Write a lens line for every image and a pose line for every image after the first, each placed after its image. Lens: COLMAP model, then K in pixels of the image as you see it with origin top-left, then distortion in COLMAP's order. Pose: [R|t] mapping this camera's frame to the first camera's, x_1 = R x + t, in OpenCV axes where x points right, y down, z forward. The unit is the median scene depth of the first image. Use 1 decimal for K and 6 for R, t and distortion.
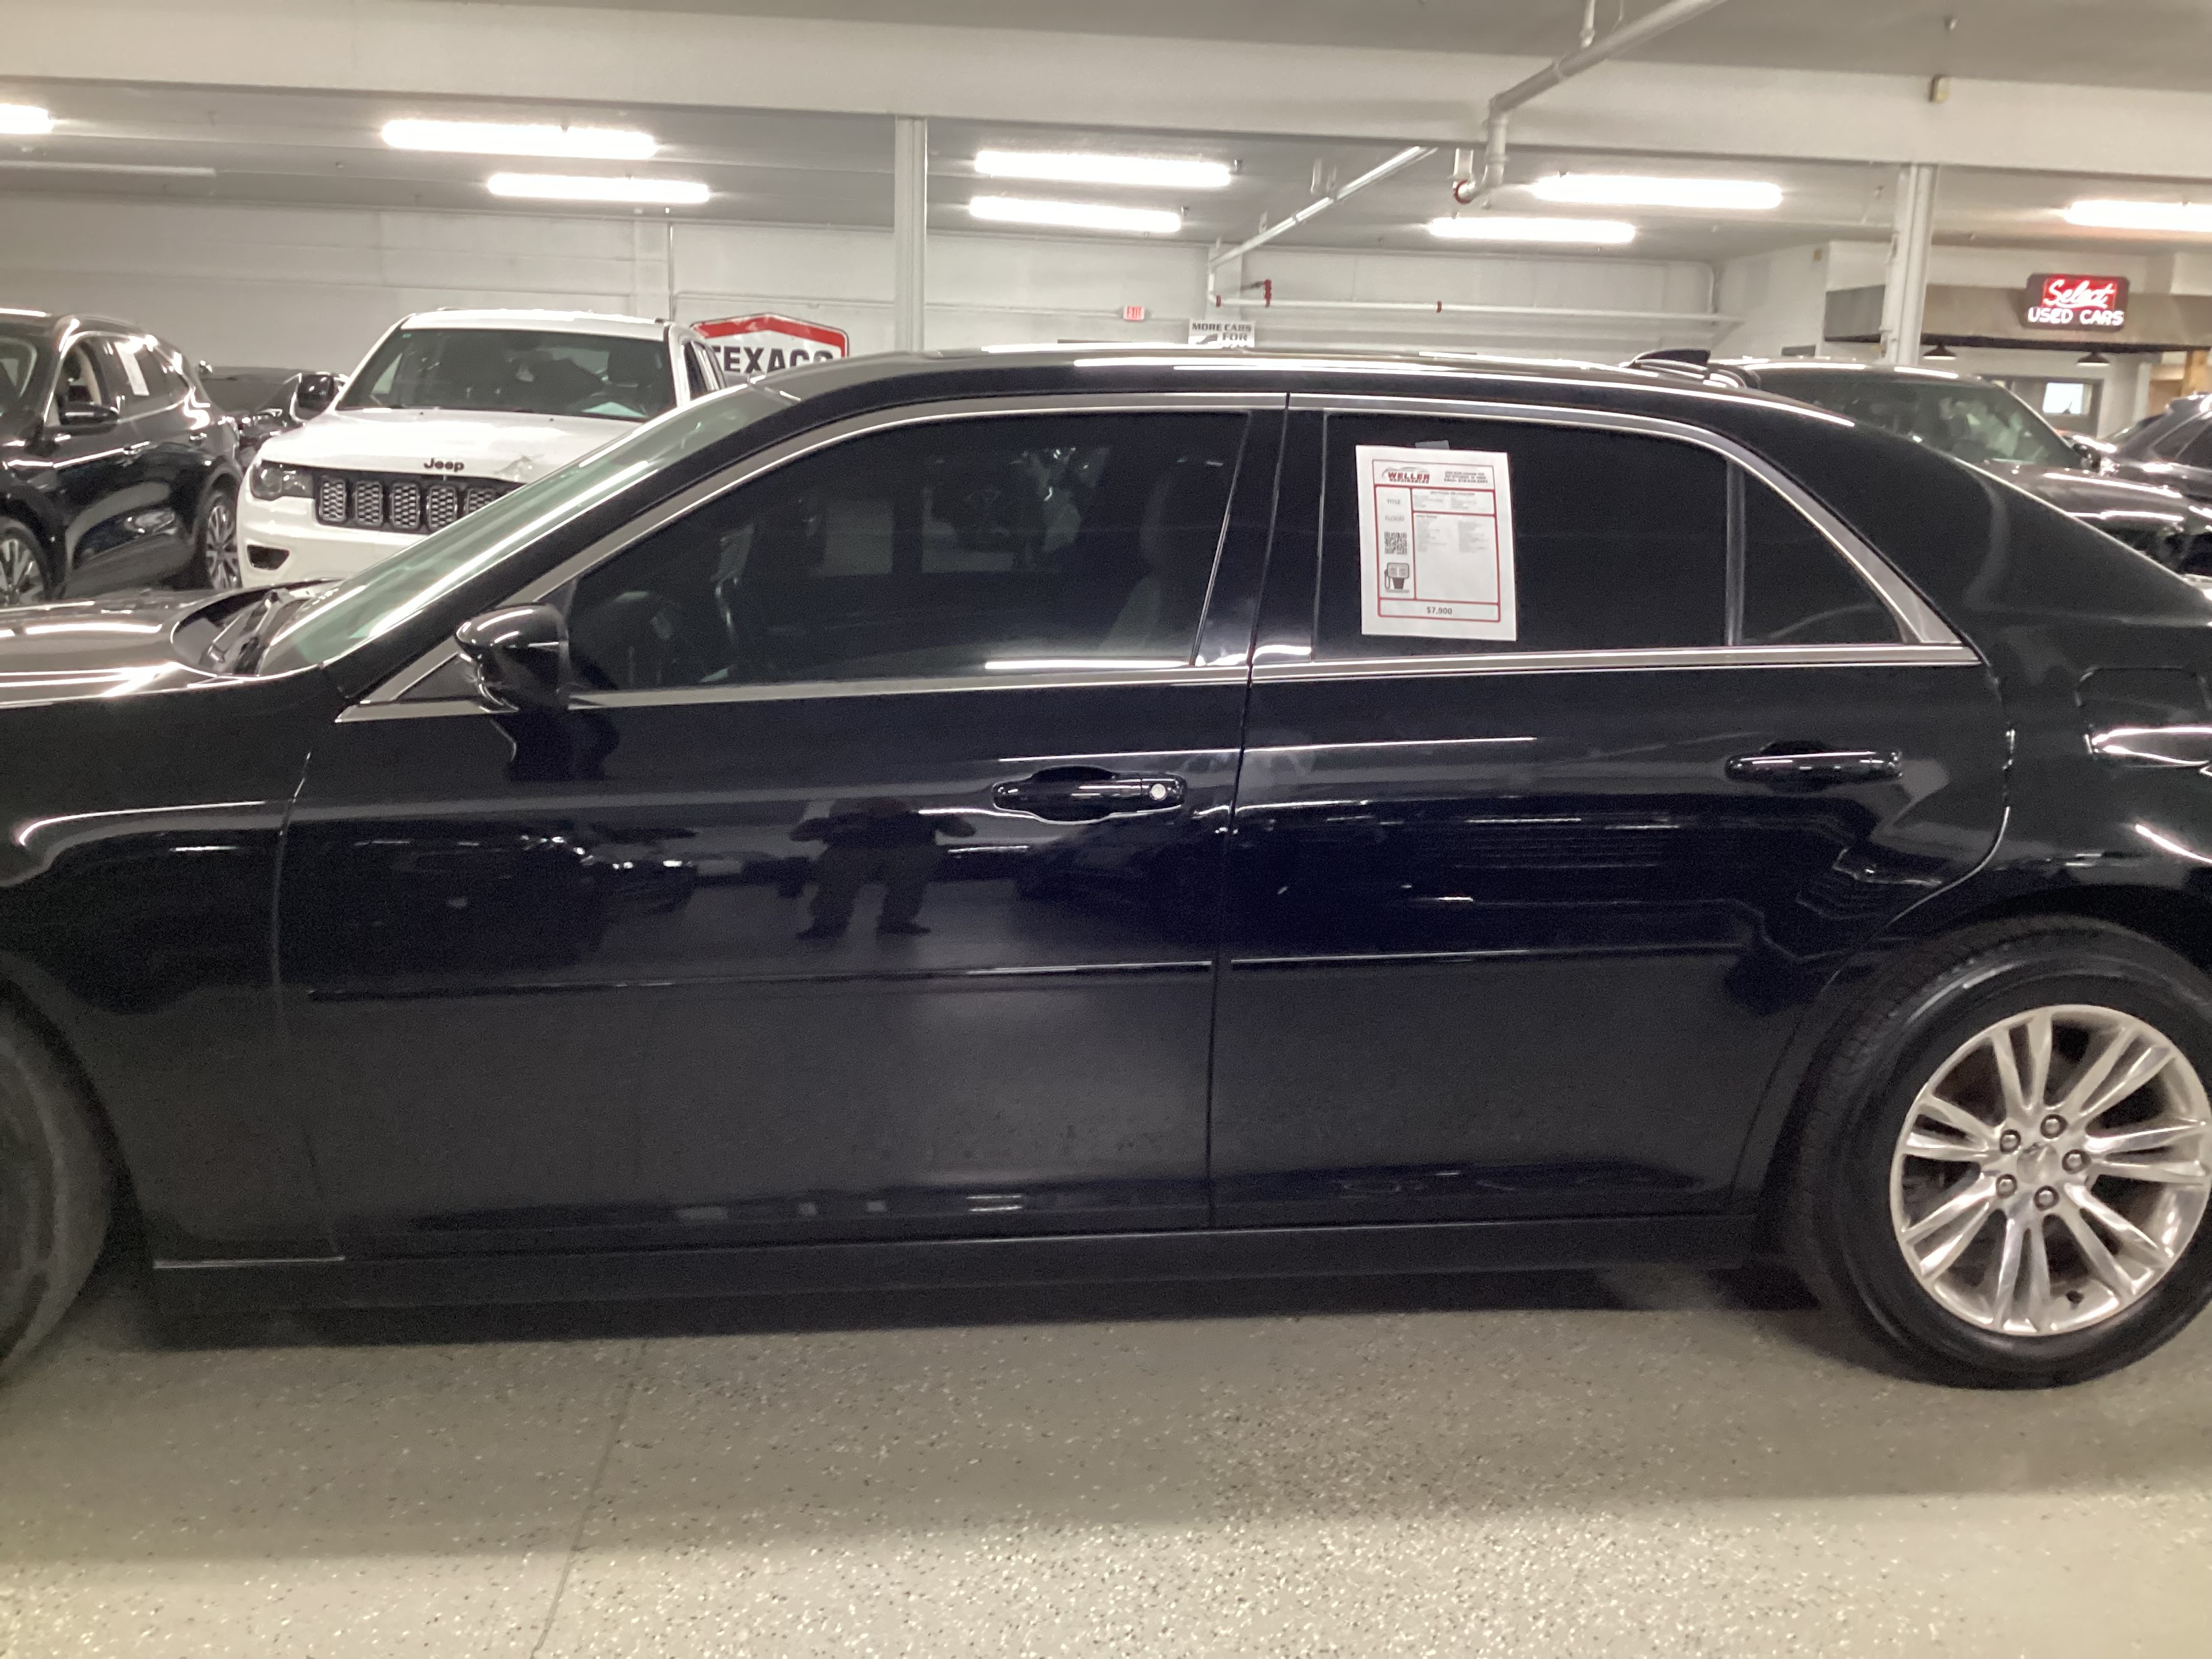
lens RADIAL K [[2014.1, 0, 1106.0], [0, 2014.1, 829.5], [0, 0, 1]] dist [0.081285, -0.117006]
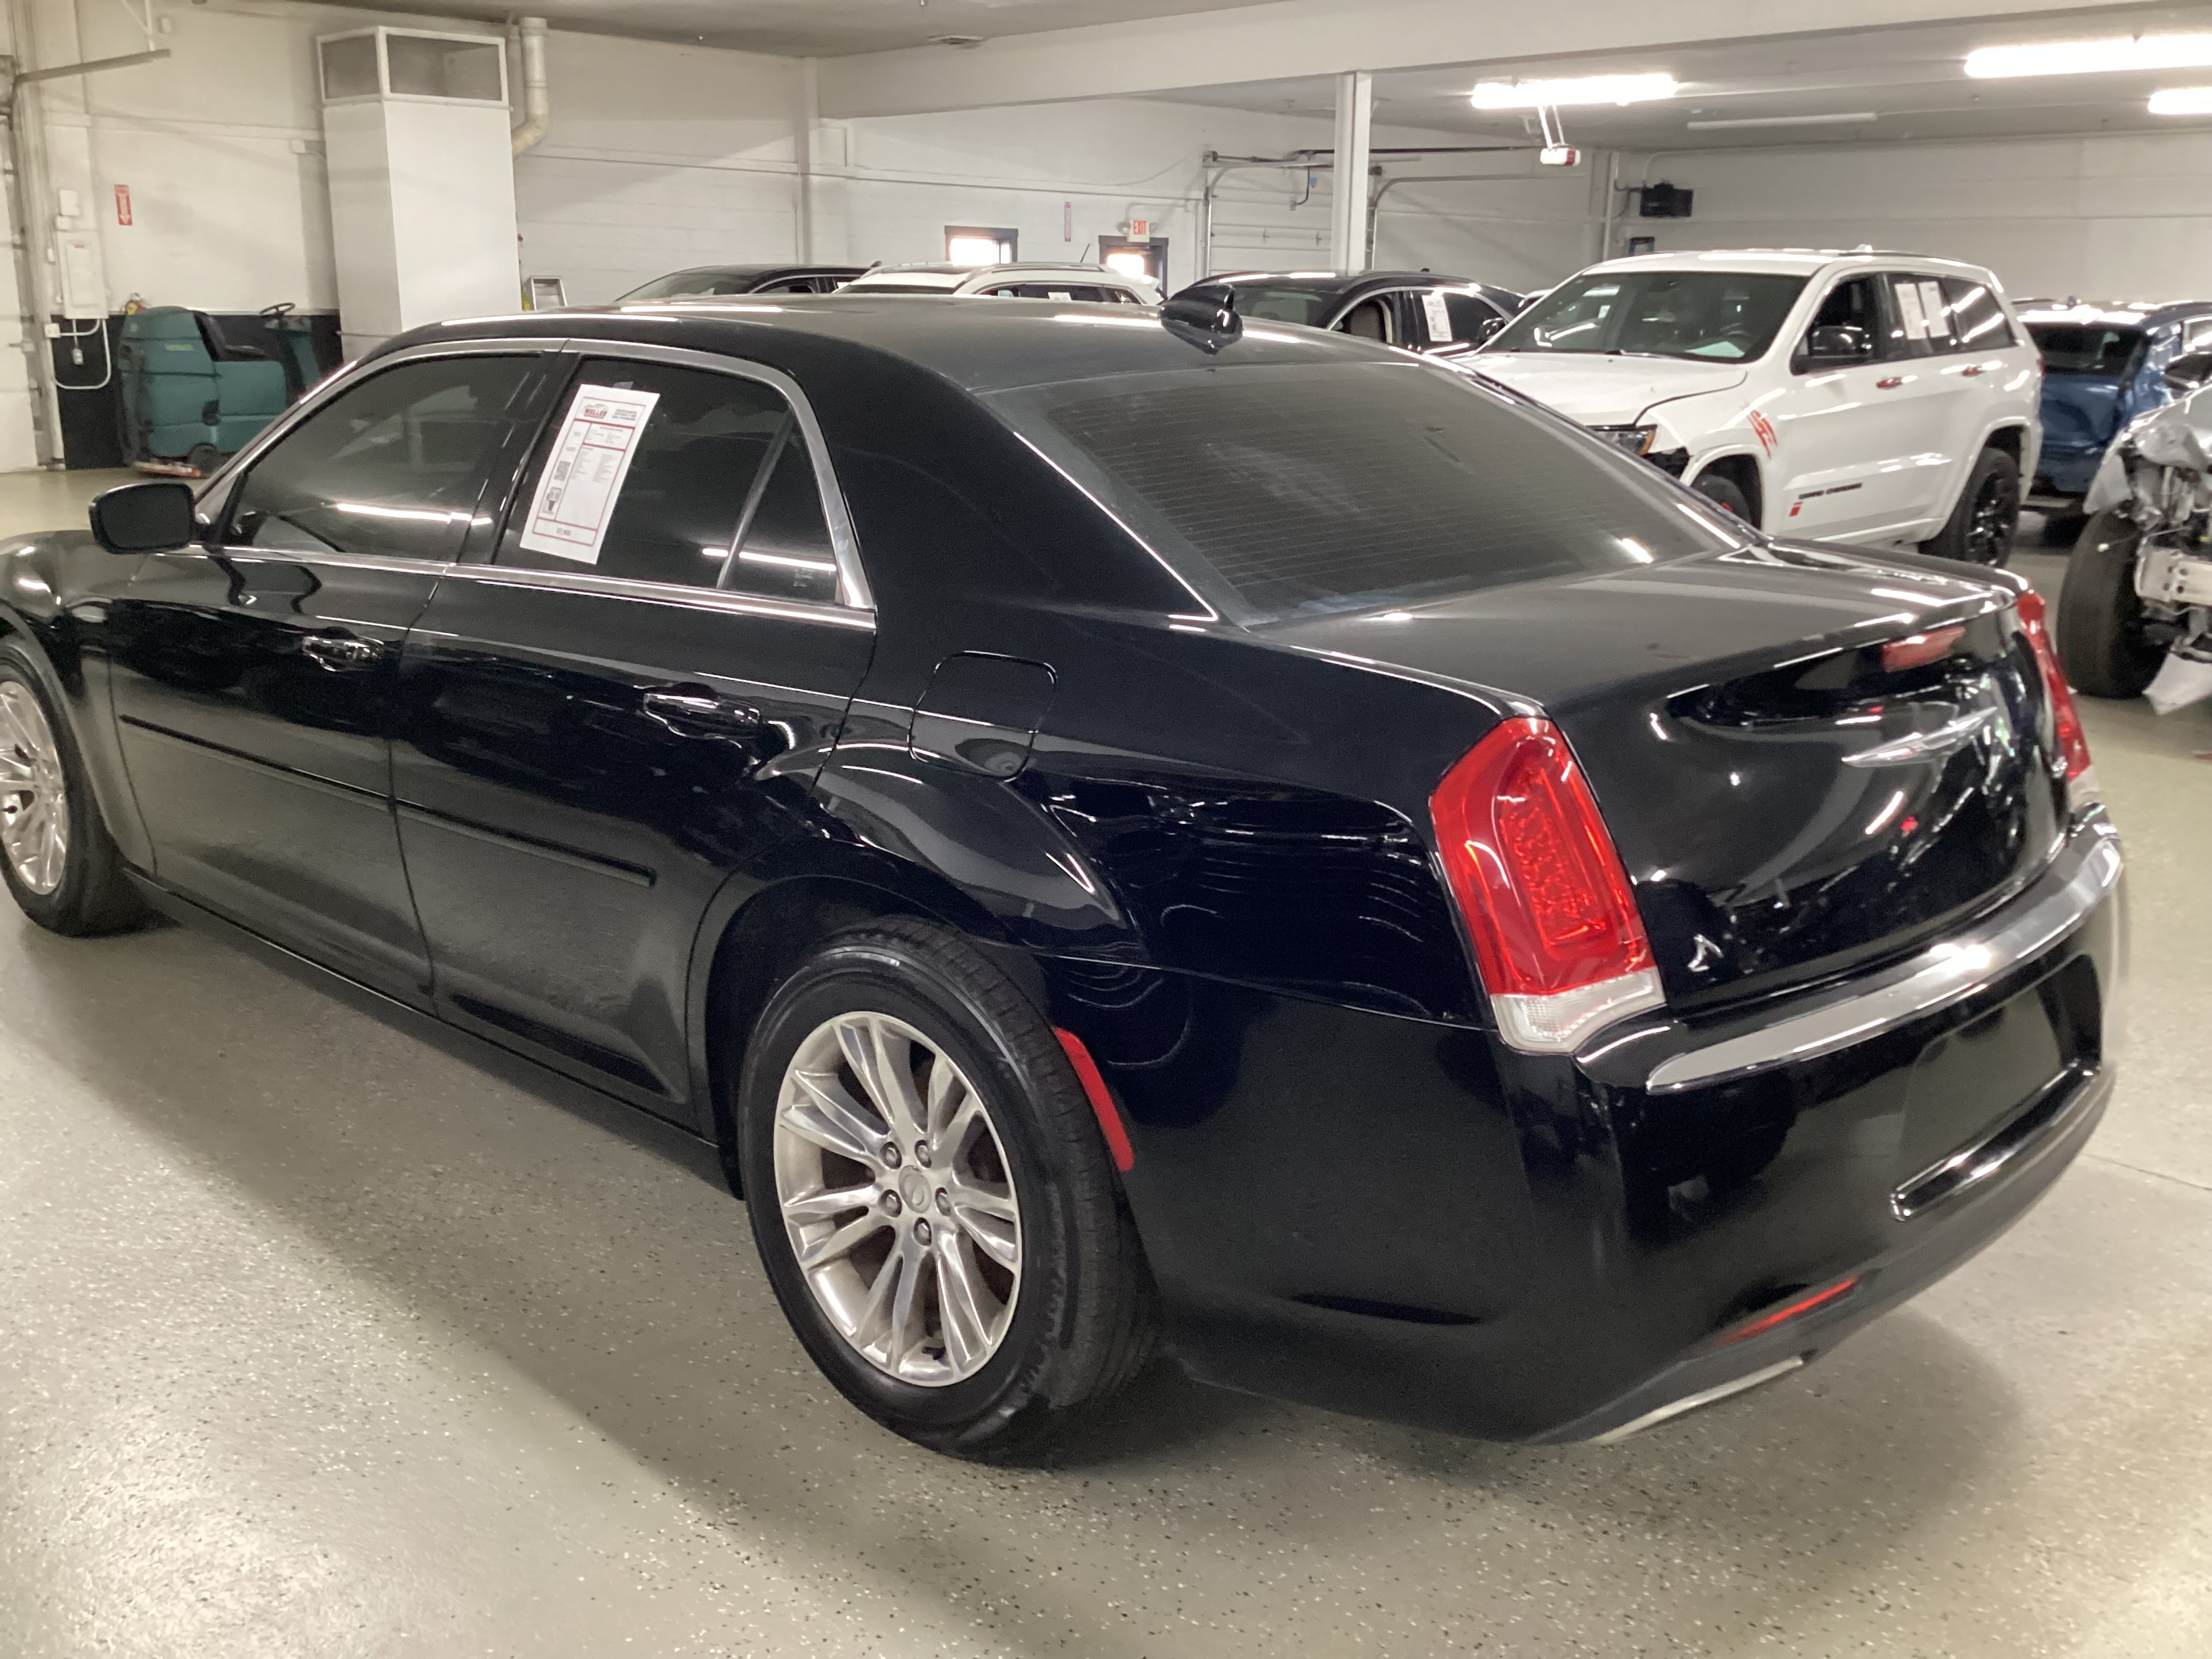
lens RADIAL K [[2014.1, 0, 1106.0], [0, 2014.1, 829.5], [0, 0, 1]] dist [0.081285, -0.117006]
pose [[0.645562, 0.177370, -0.742825, 1.186055], [-0.156415, 0.982745, 0.098723, -0.100528], [0.747518, 0.052457, 0.662166, 0.468878]]
